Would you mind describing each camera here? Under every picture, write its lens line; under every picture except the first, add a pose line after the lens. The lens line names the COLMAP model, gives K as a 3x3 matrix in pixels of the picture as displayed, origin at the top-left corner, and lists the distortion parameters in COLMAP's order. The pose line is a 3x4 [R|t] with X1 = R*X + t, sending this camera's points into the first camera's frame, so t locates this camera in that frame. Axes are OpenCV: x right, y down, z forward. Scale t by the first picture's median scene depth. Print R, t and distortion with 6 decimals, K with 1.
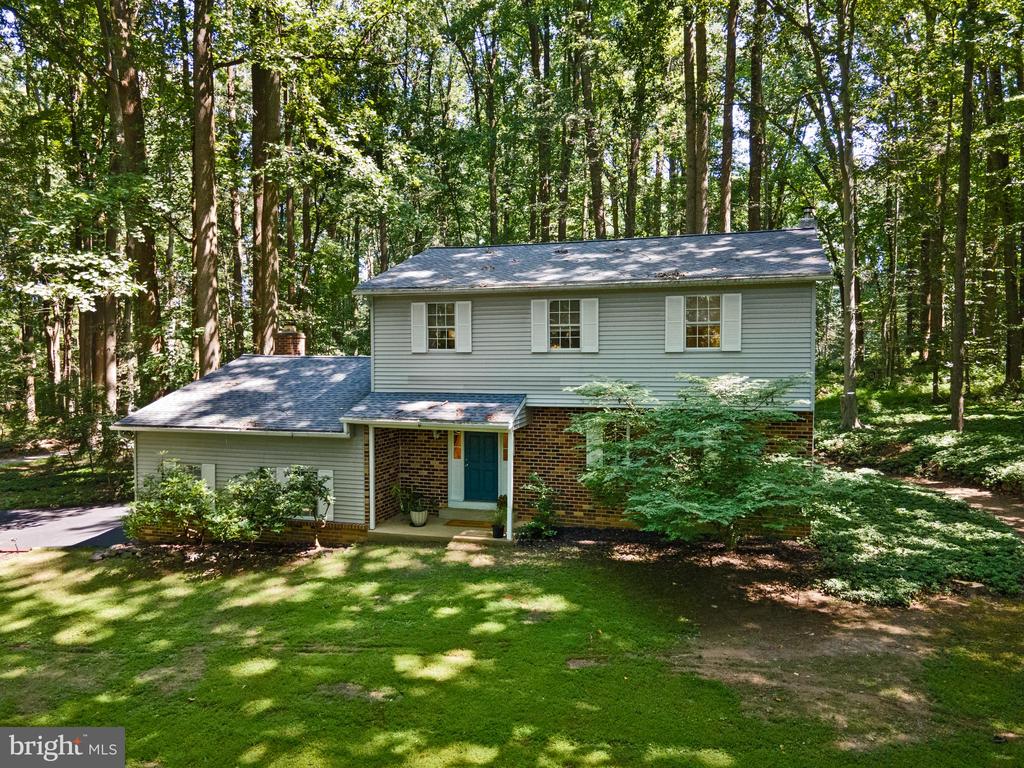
lens RADIAL K [[729.4, 0, 512.4], [0, 729.4, 387.2], [0, 0, 1]] dist [0.067922, 0.000912]
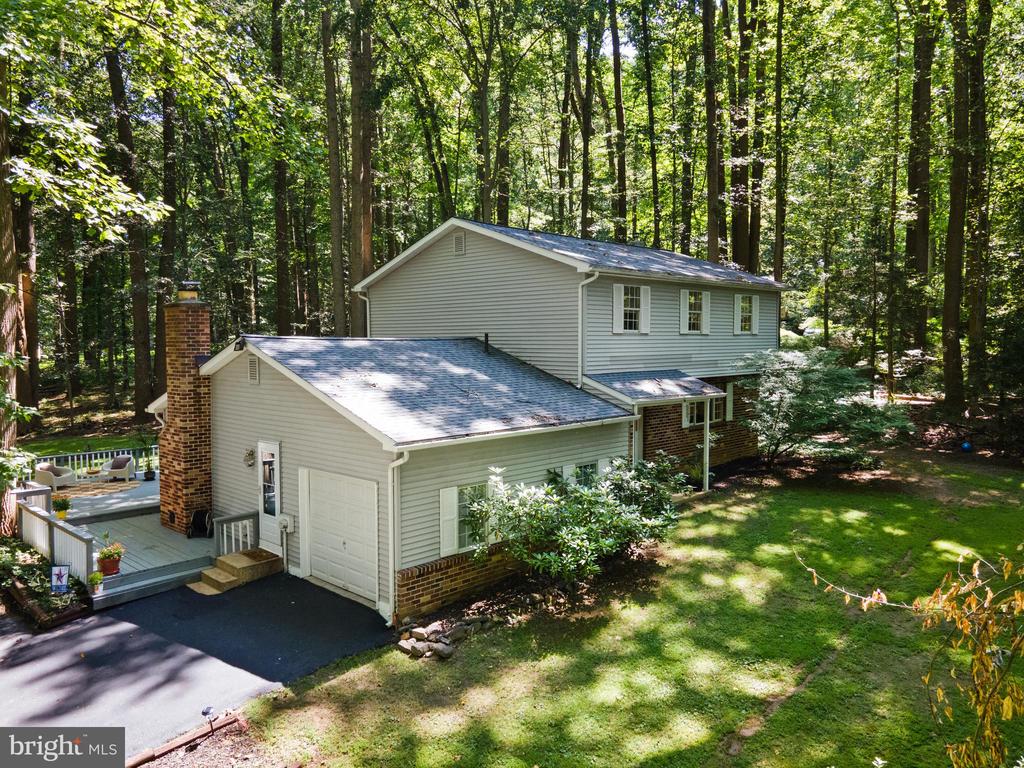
lens RADIAL K [[729.4, 0, 512.9], [0, 729.4, 382.1], [0, 0, 1]] dist [0.067922, 0.000912]
pose [[0.412759, -0.061102, 0.908789, -1.191769], [-0.001455, 0.997702, 0.067741, -0.050533], [-0.910839, -0.029283, 0.411721, 0.755349]]
